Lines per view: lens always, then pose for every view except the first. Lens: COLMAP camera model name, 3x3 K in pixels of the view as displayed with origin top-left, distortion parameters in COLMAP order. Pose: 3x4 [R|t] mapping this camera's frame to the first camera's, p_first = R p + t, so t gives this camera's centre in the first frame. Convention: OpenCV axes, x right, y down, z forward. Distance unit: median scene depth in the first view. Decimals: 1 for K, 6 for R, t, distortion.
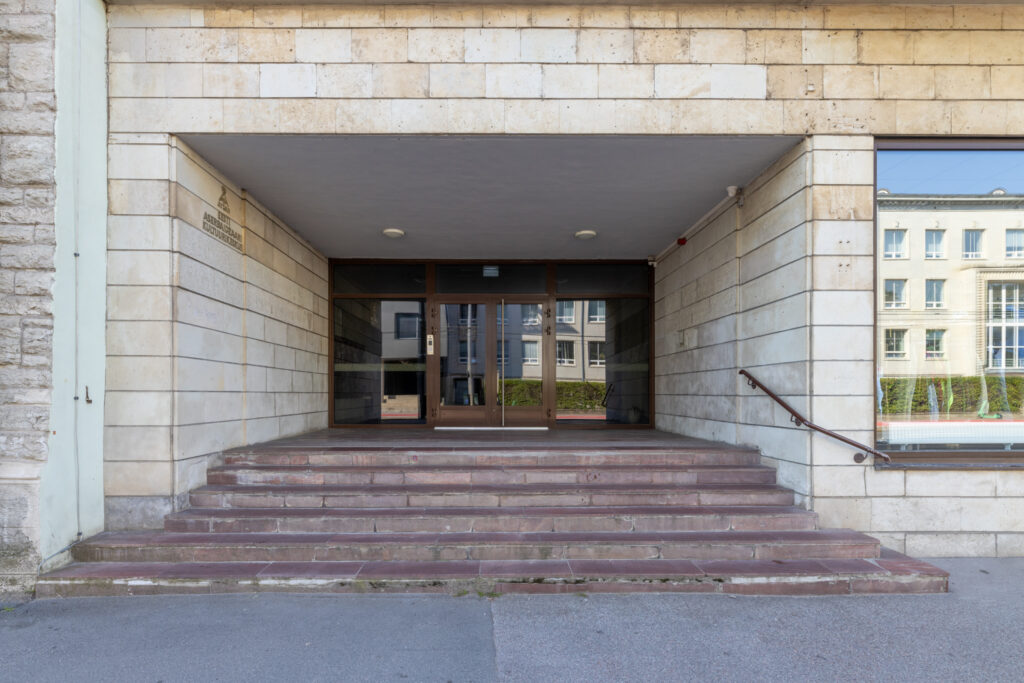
lens RADIAL K [[518.8, 0, 502.9], [0, 518.8, 395.7], [0, 0, 1]] dist [-0.002704, 0.000111]
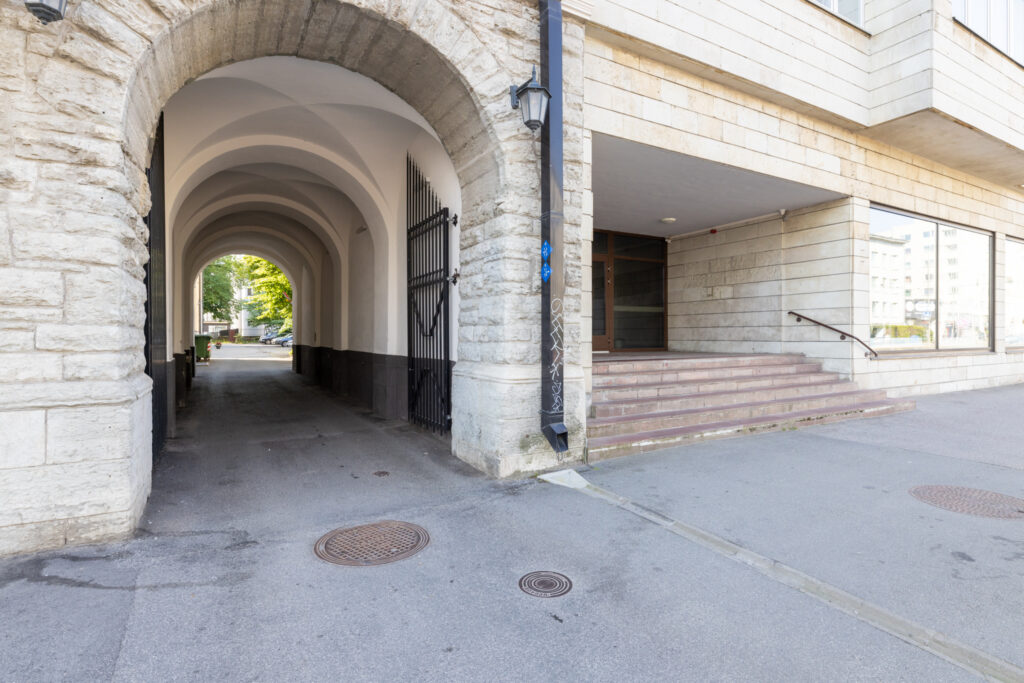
lens RADIAL K [[482.7, 0, 512.7], [0, 482.7, 339.7], [0, 0, 1]] dist [-0.000516, 0.000080]
pose [[0.881352, -0.005040, 0.472433, -1.450005], [0.003598, 0.999986, 0.003957, 0.046401], [-0.472446, -0.001788, 0.881358, -0.038874]]
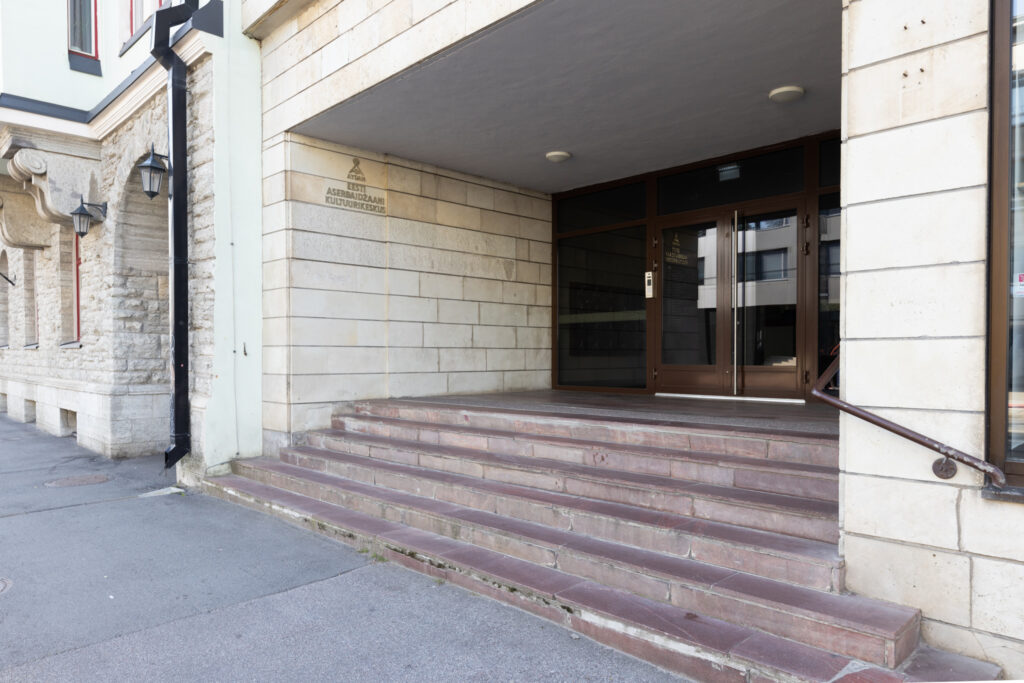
lens RADIAL K [[686.0, 0, 475.6], [0, 686.0, 368.1], [0, 0, 1]] dist [-0.002392, -0.001045]
pose [[0.674960, 0.012343, -0.737751, 0.840886], [-0.001413, 0.999880, 0.015436, 0.017973], [0.737853, -0.009376, 0.674897, 0.248600]]
